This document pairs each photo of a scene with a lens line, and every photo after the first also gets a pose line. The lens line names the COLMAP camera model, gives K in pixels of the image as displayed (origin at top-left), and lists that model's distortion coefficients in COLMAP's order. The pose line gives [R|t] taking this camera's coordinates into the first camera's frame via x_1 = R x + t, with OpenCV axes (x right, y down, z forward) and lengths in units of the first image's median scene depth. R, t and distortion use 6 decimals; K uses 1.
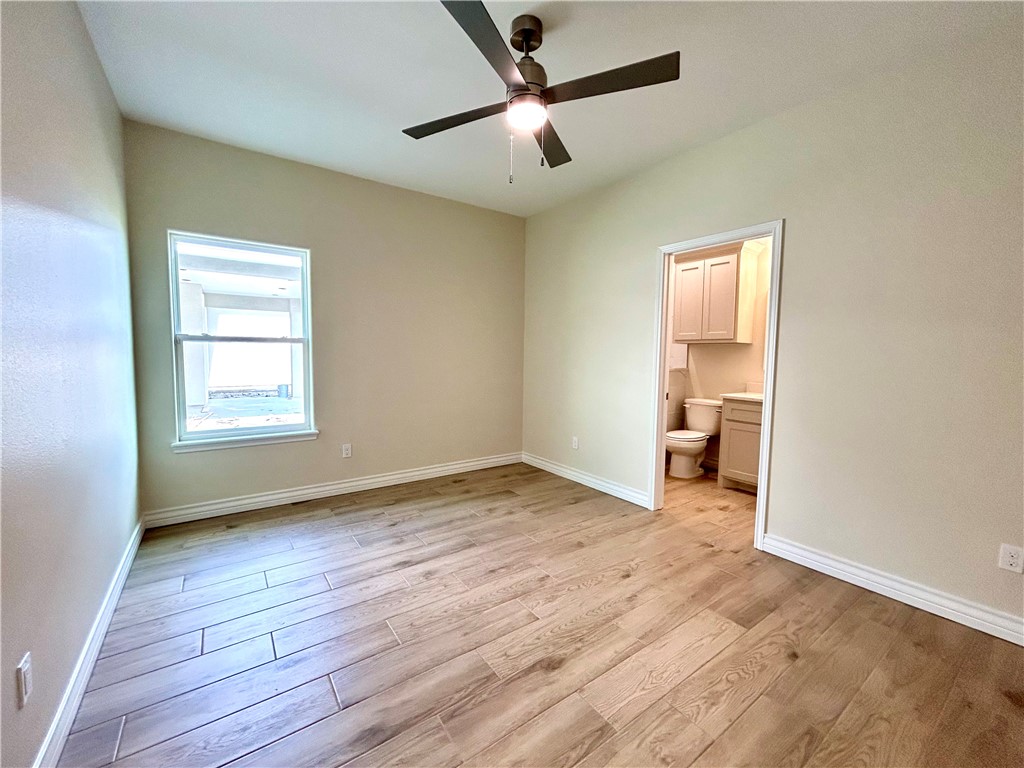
lens RADIAL K [[414.0, 0, 510.0], [0, 414.0, 383.8], [0, 0, 1]] dist [0.001671, -0.000146]
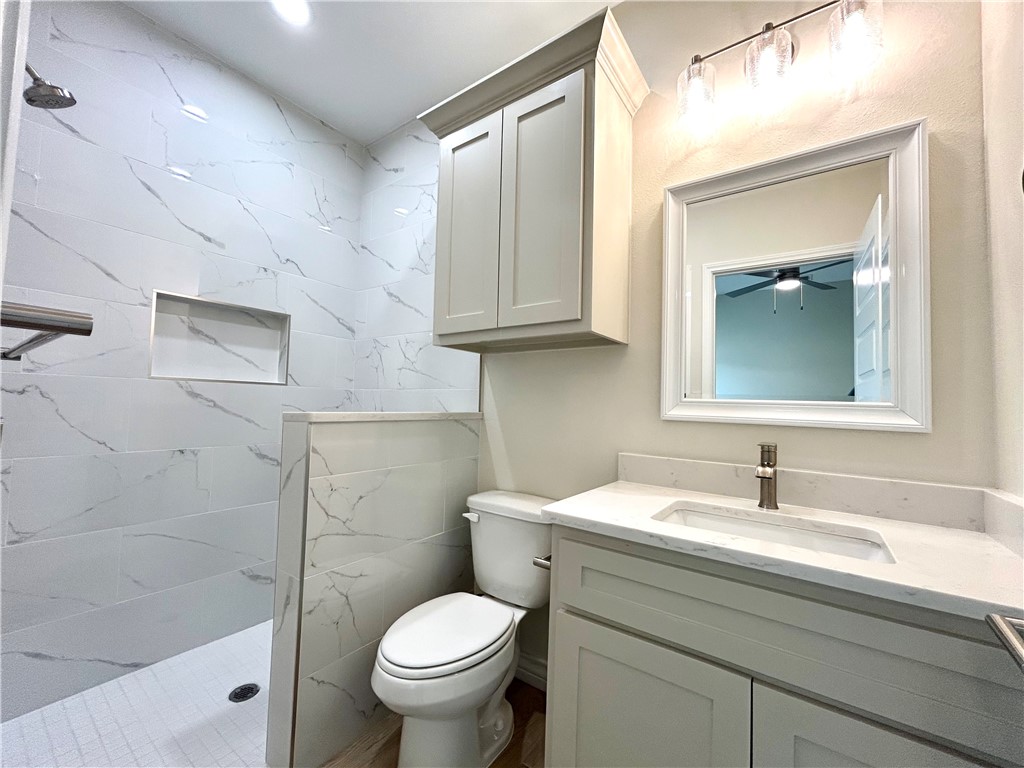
lens RADIAL K [[414.0, 0, 510.0], [0, 414.0, 383.8], [0, 0, 1]] dist [0.001671, -0.000146]
pose [[0.948327, 0.027348, 0.316114, 0.347304], [0.006274, 0.994468, -0.104857, -0.025058], [-0.317233, 0.101422, 0.942909, 0.645402]]
